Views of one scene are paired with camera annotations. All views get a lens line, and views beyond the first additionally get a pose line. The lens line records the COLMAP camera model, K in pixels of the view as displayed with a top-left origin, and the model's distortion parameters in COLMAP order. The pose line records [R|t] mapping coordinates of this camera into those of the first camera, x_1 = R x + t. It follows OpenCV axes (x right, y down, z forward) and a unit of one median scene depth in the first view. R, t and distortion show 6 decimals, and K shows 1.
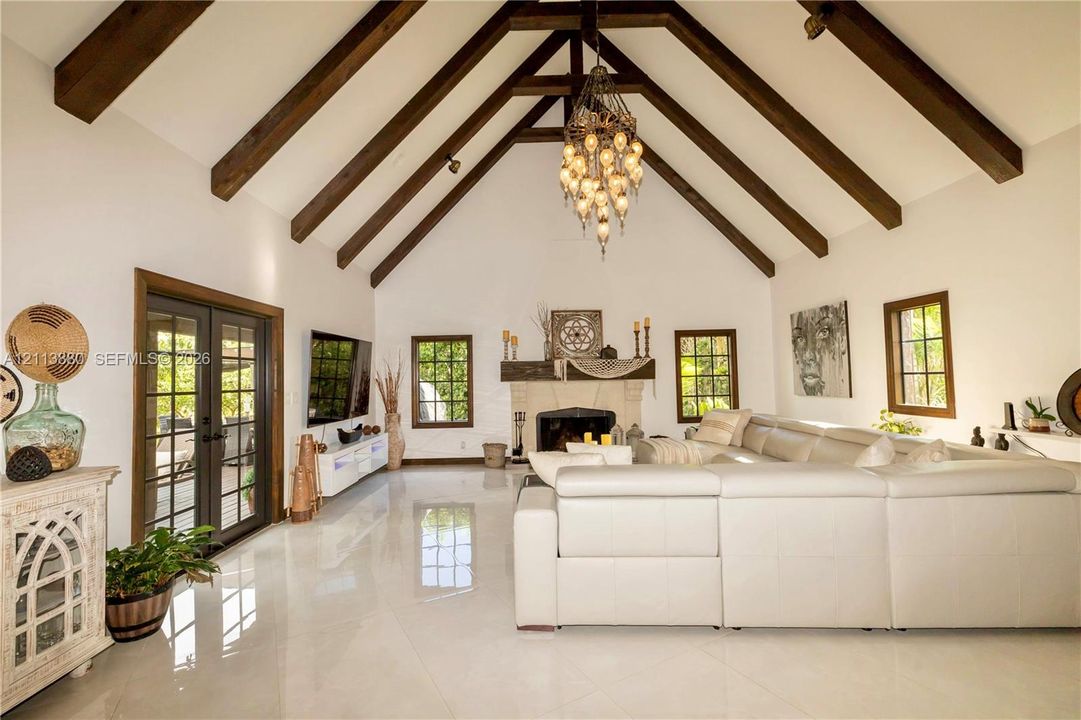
lens RADIAL K [[467.2, 0, 537.3], [0, 467.2, 359.6], [0, 0, 1]] dist [0.002444, -0.000374]
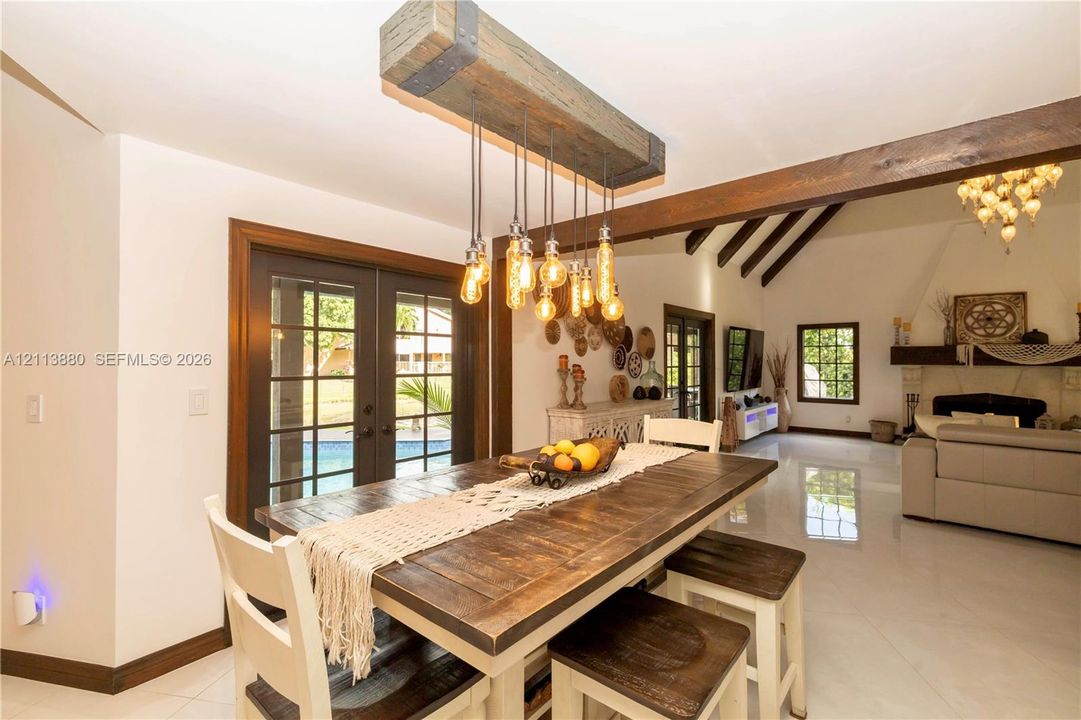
lens RADIAL K [[467.2, 0, 536.4], [0, 467.2, 354.0], [0, 0, 1]] dist [0.002444, -0.000374]
pose [[0.749360, 0.013279, -0.662030, 0.024757], [0.009787, 0.999468, 0.031125, -0.020303], [0.662091, -0.029804, 0.748831, -0.364989]]
